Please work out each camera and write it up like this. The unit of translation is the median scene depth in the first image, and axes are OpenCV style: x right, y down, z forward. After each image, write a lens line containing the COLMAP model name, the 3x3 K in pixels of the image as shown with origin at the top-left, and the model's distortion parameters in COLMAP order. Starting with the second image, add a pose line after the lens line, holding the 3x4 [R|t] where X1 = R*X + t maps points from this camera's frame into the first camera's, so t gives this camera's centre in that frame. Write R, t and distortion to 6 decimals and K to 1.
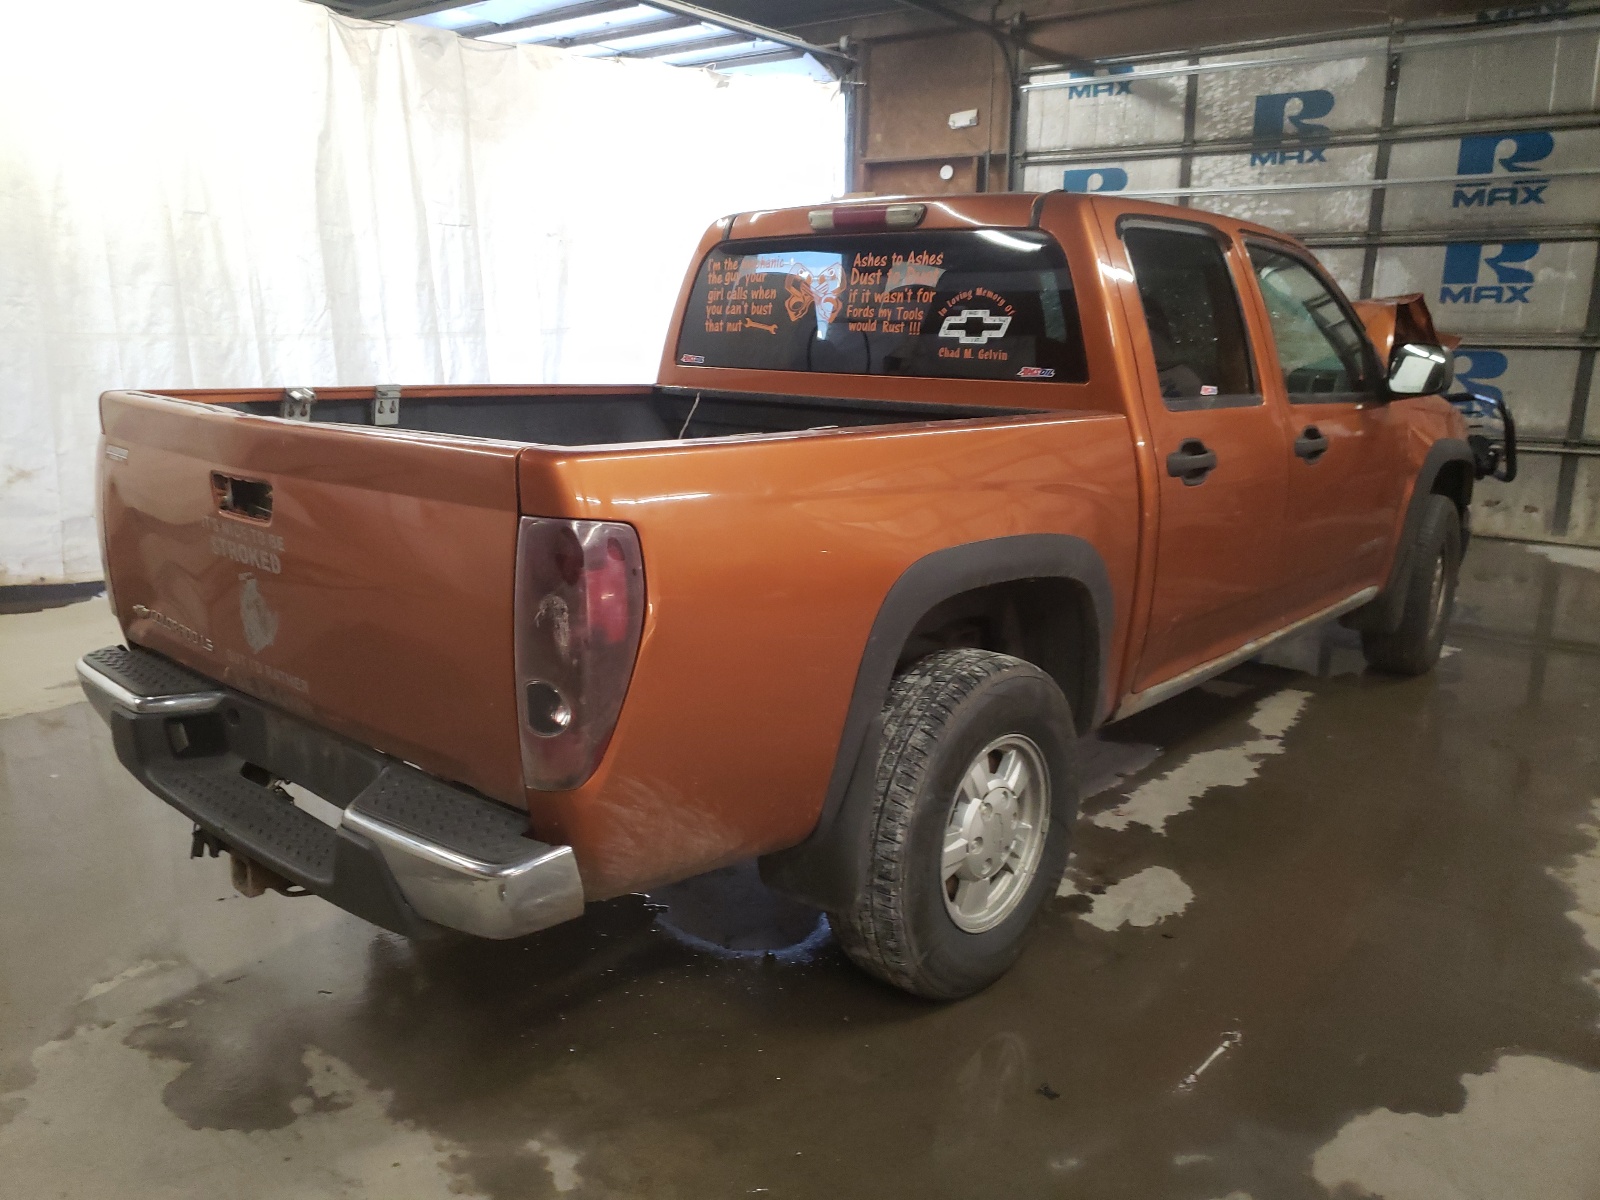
lens RADIAL K [[1243.6, 0, 754.8], [0, 1243.6, 582.6], [0, 0, 1]] dist [0.023569, -0.004664]
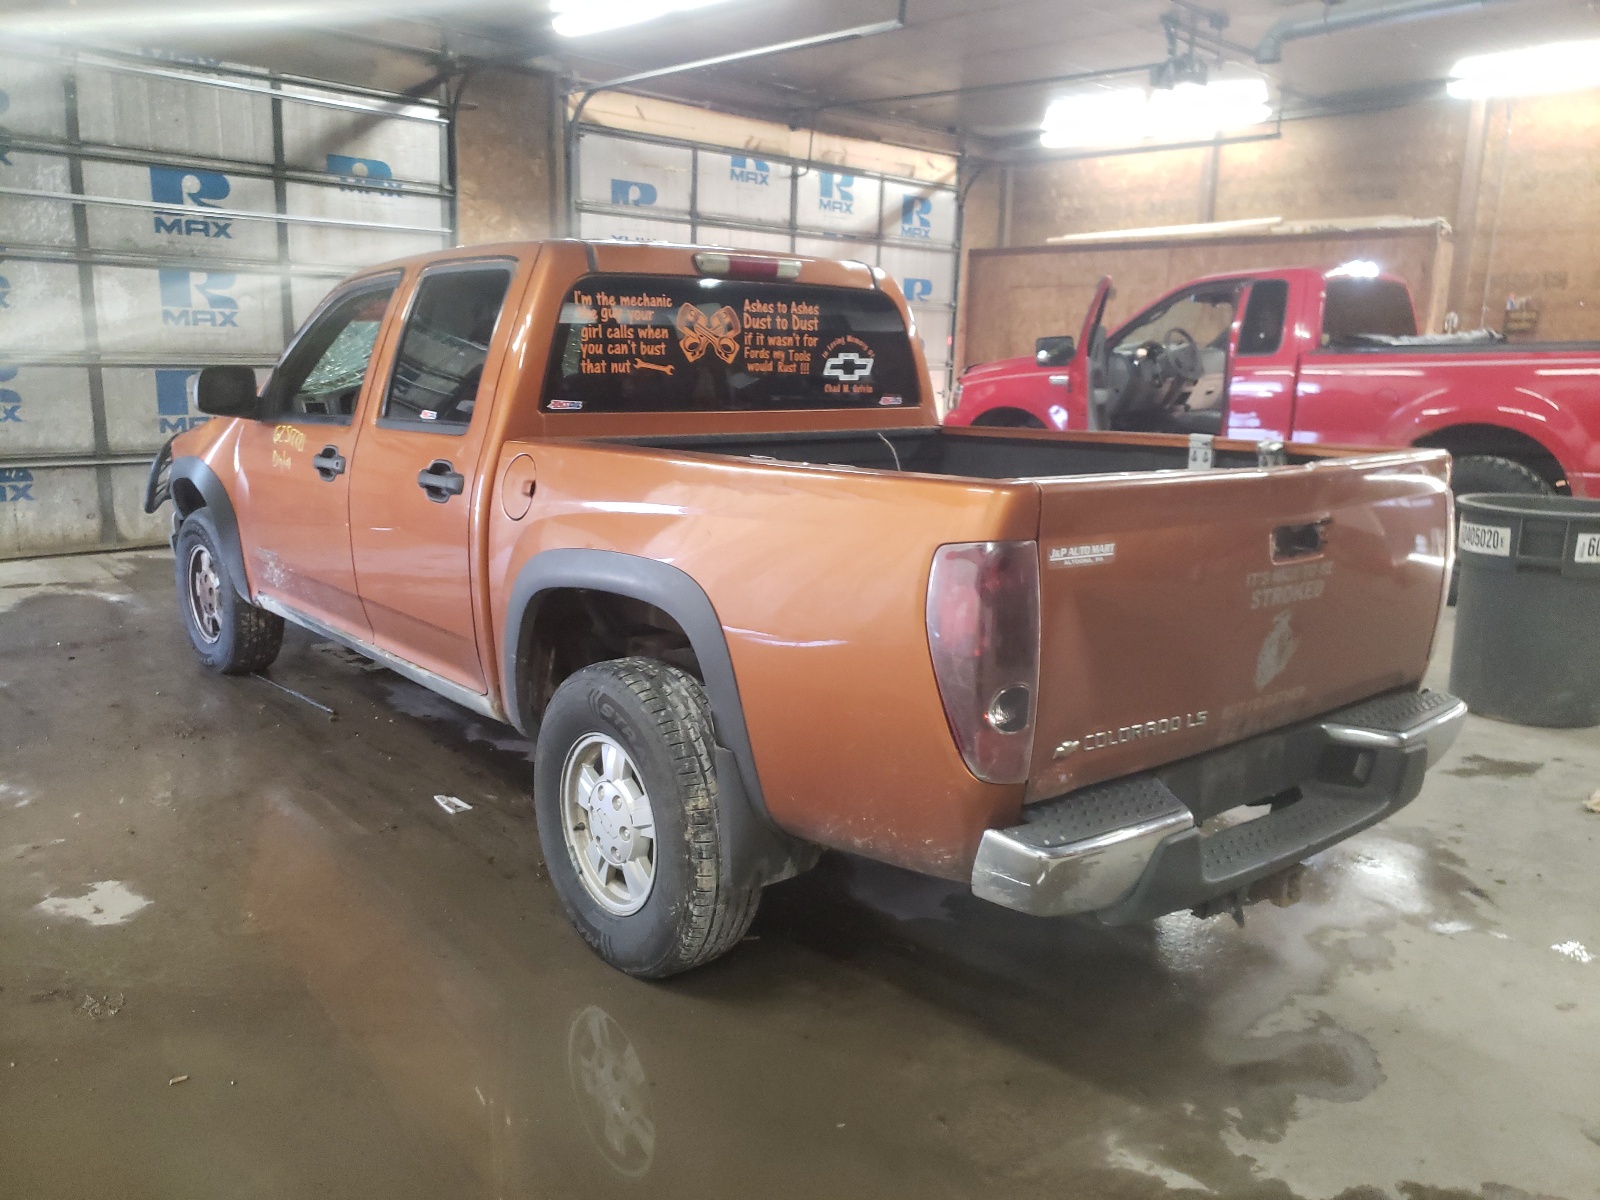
lens RADIAL K [[1242.9, 0, 800.0], [0, 1242.9, 600.0], [0, 0, 1]] dist [0.004077, 0.010716]
pose [[0.138594, -0.199744, 0.969997, -0.945099], [0.188251, 0.966905, 0.172210, -0.177642], [-0.972293, 0.158736, 0.171609, 0.762055]]
